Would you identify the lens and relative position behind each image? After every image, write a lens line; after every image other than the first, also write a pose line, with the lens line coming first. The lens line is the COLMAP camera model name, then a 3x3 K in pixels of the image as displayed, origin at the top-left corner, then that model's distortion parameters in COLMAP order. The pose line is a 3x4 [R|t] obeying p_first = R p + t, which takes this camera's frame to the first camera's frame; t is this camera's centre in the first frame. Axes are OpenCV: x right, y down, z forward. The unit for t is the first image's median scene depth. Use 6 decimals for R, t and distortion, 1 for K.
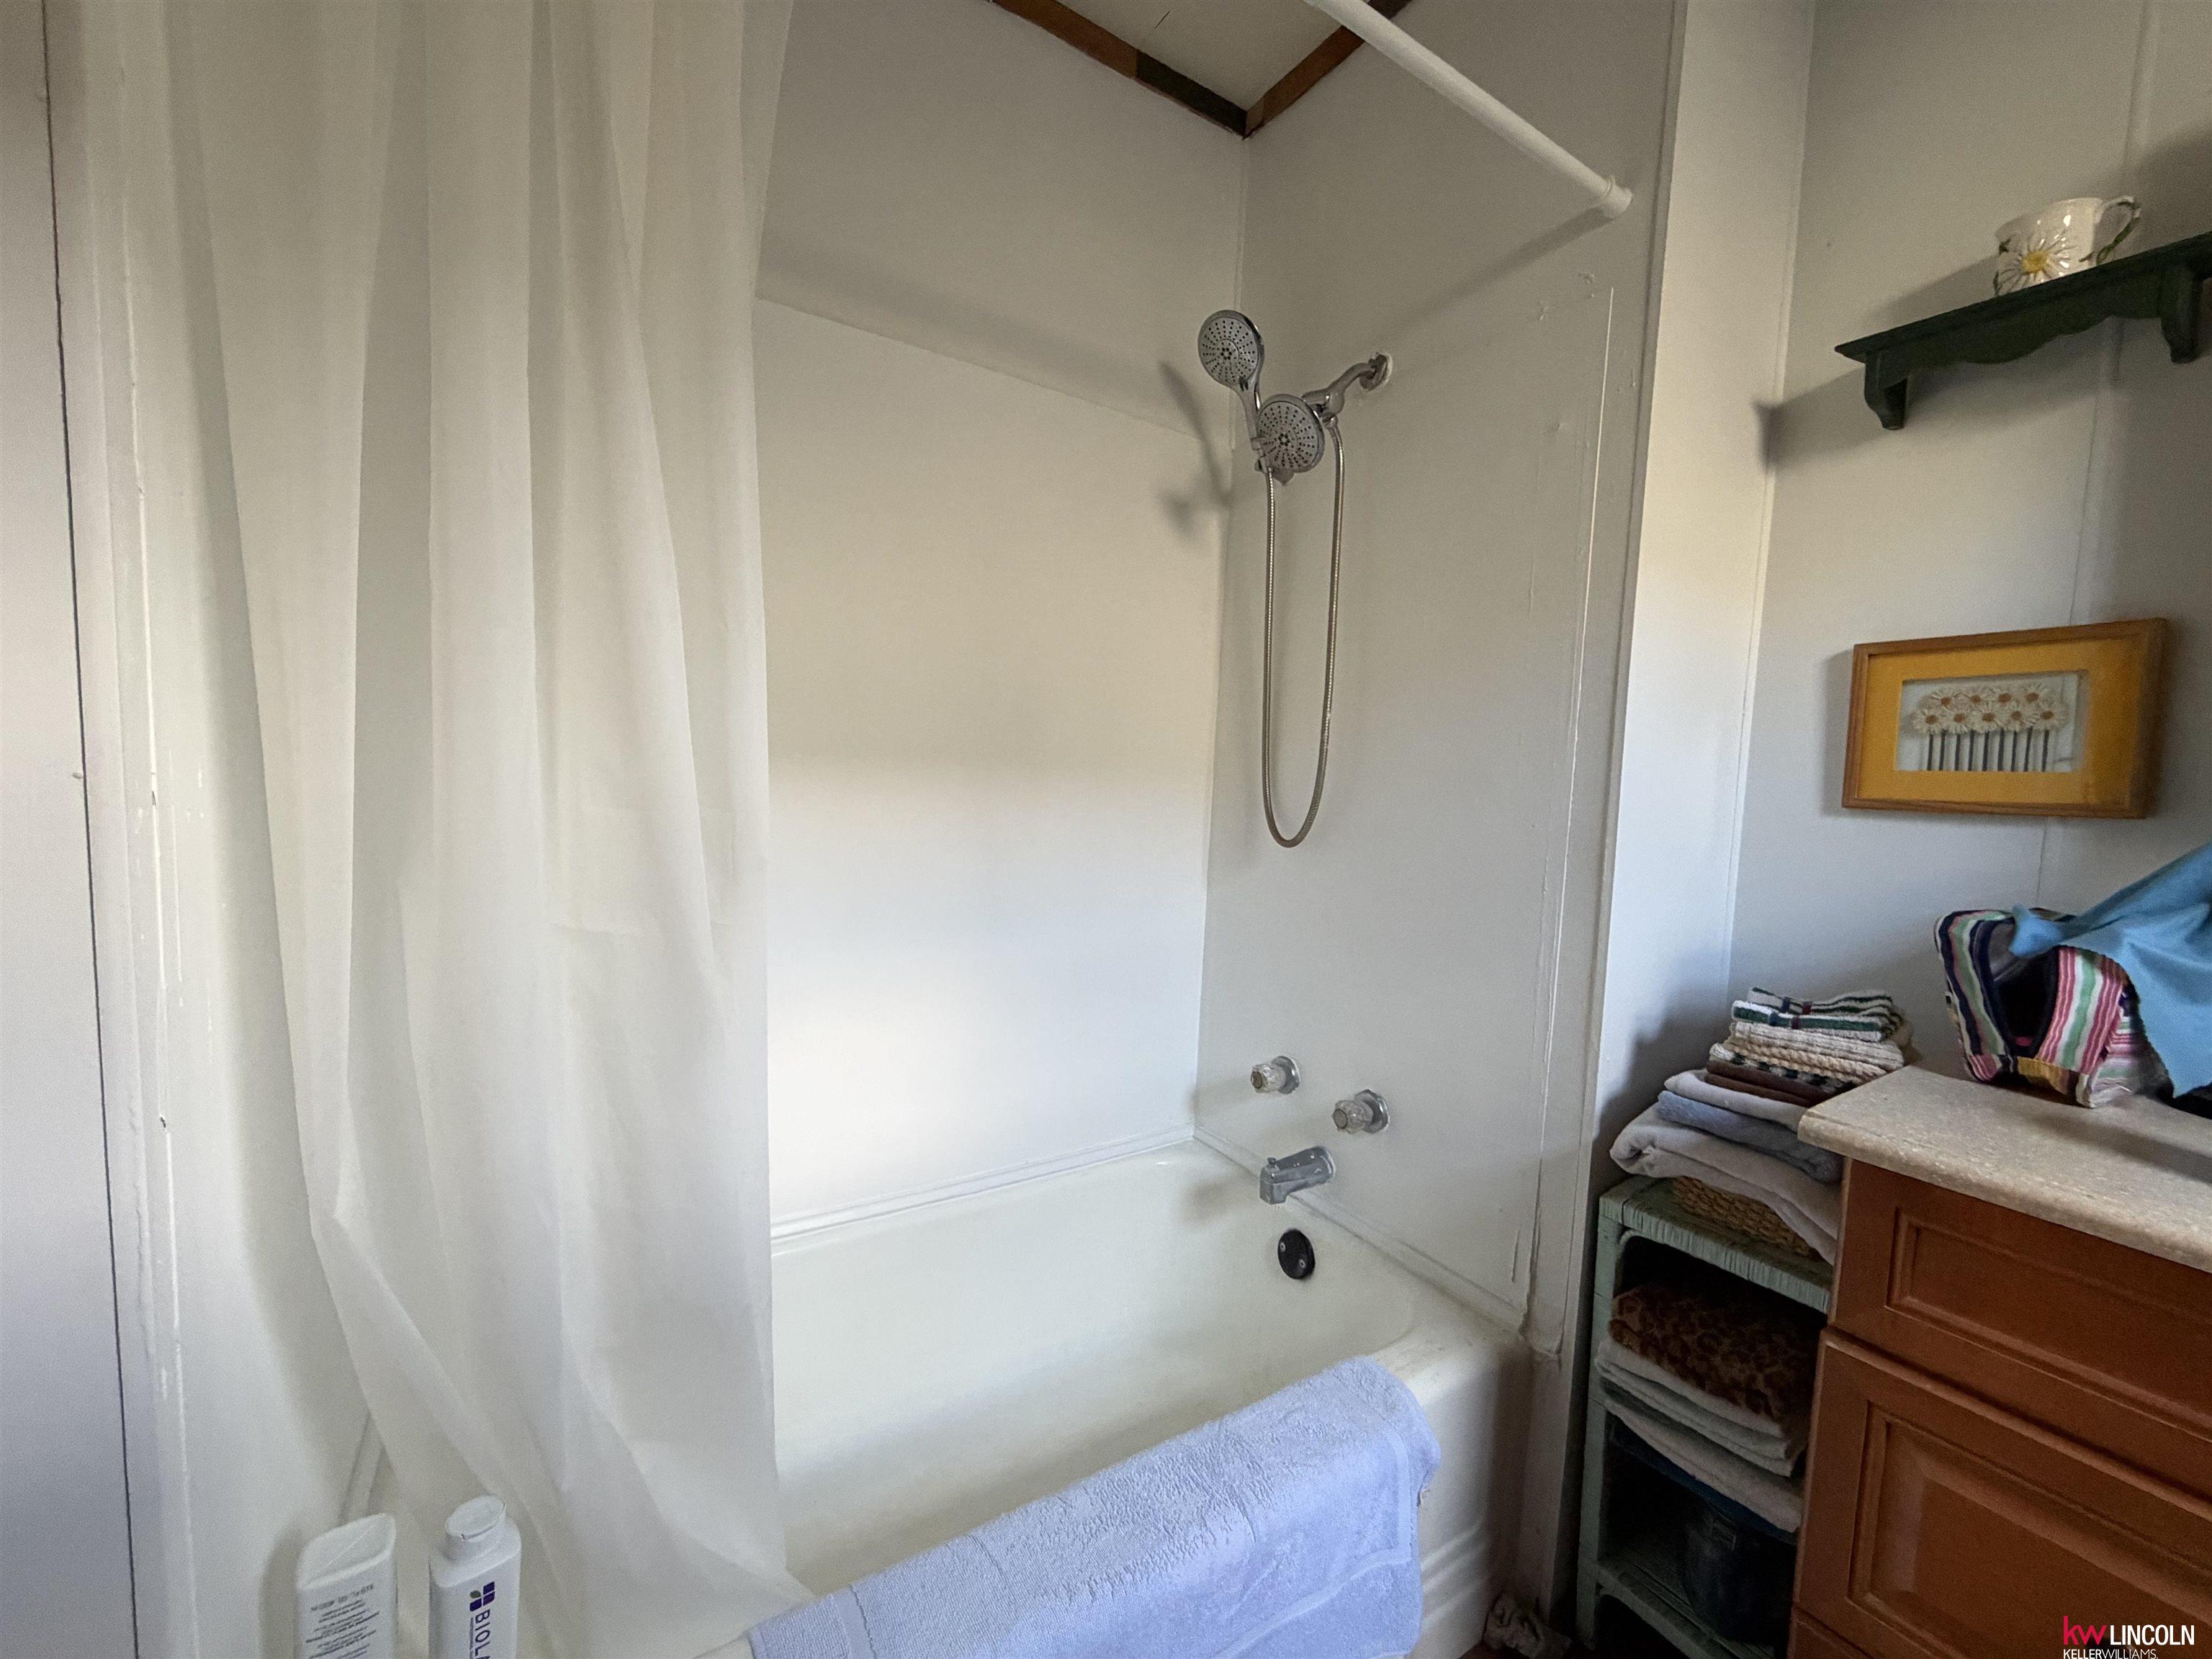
lens RADIAL K [[878.4, 0, 1099.9], [0, 878.4, 833.6], [0, 0, 1]] dist [0.000085, 0.000134]
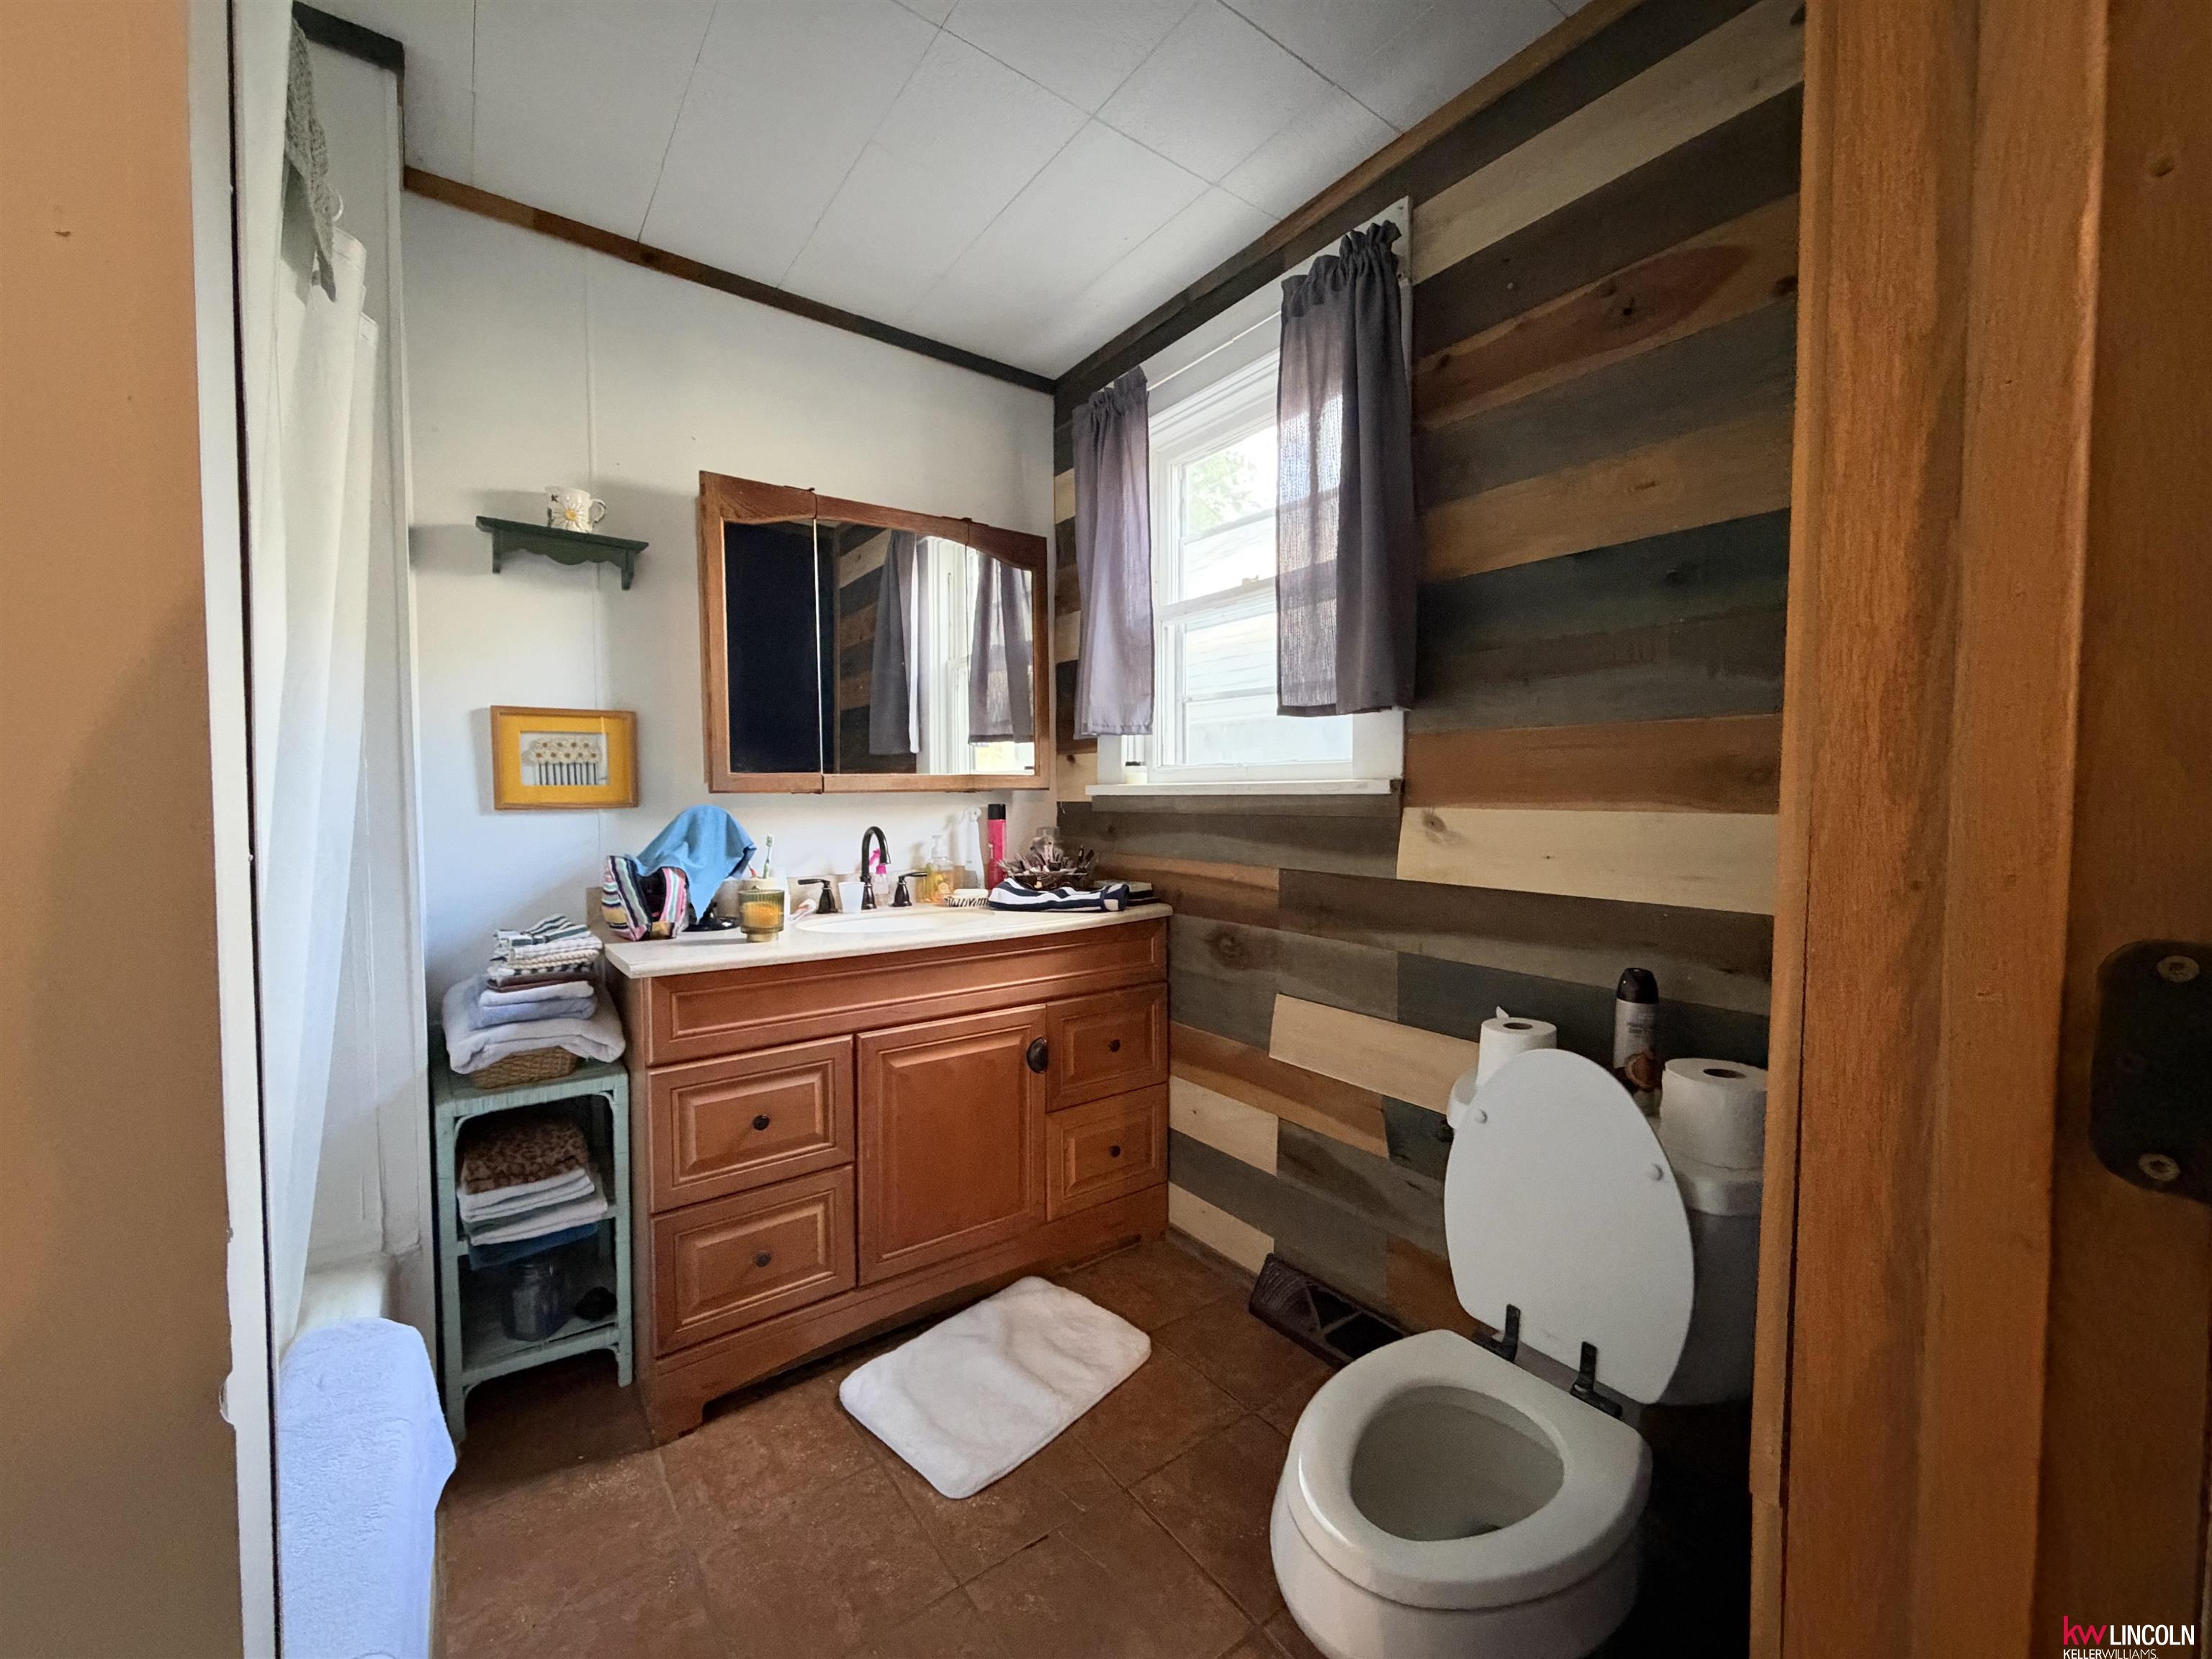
lens RADIAL K [[878.4, 0, 1099.9], [0, 878.4, 833.6], [0, 0, 1]] dist [0.000085, 0.000134]
pose [[-0.071821, -0.073497, 0.994706, -0.895541], [0.074126, 0.994130, 0.078807, -0.035308], [-0.994659, 0.079394, -0.065951, 0.050792]]
